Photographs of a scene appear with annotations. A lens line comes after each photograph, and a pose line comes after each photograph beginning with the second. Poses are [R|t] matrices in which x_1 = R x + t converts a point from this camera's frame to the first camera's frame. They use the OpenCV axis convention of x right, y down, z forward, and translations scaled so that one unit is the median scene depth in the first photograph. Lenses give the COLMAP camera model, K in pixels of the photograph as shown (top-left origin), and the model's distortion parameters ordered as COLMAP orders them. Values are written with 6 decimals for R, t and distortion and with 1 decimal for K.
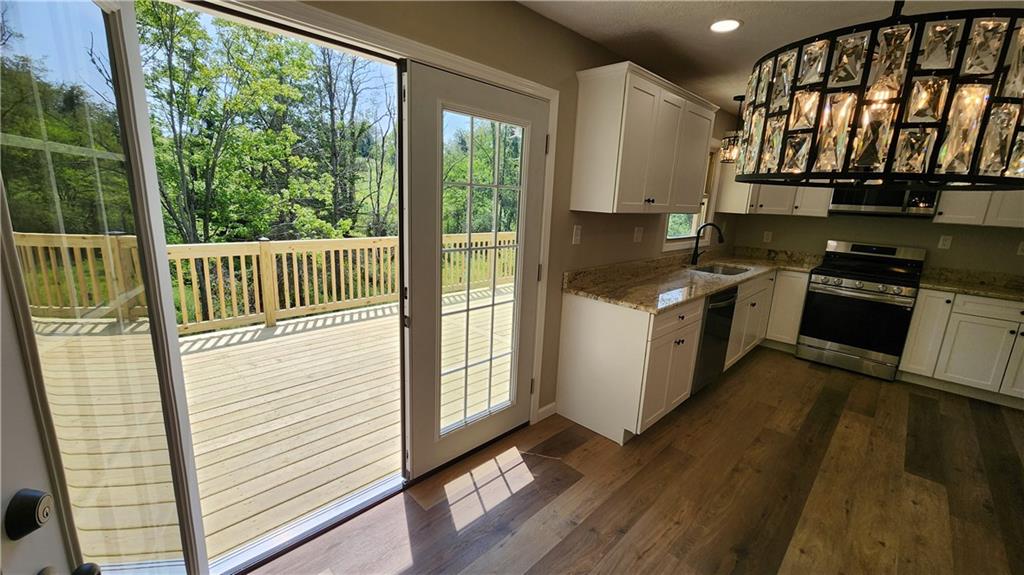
lens RADIAL K [[419.1, 0, 511.9], [0, 419.1, 286.5], [0, 0, 1]] dist [-0.004319, 0.001225]
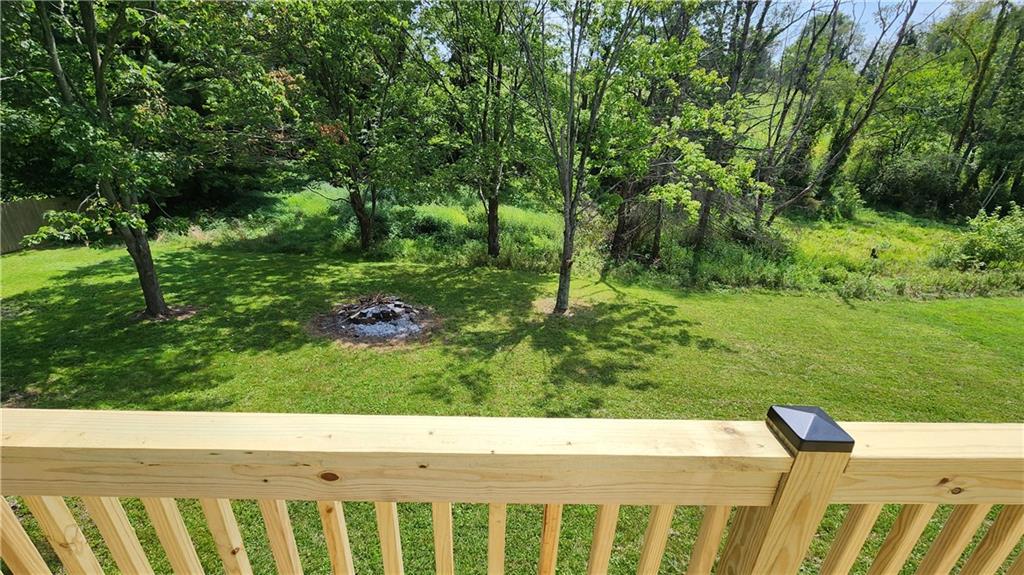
lens RADIAL K [[419.1, 0, 514.5], [0, 419.1, 287.4], [0, 0, 1]] dist [-0.004319, 0.001225]
pose [[0.704100, 0.250801, -0.664335, -0.160480], [-0.144296, 0.966566, 0.211966, -0.050865], [0.695285, -0.053384, 0.716749, 0.225451]]
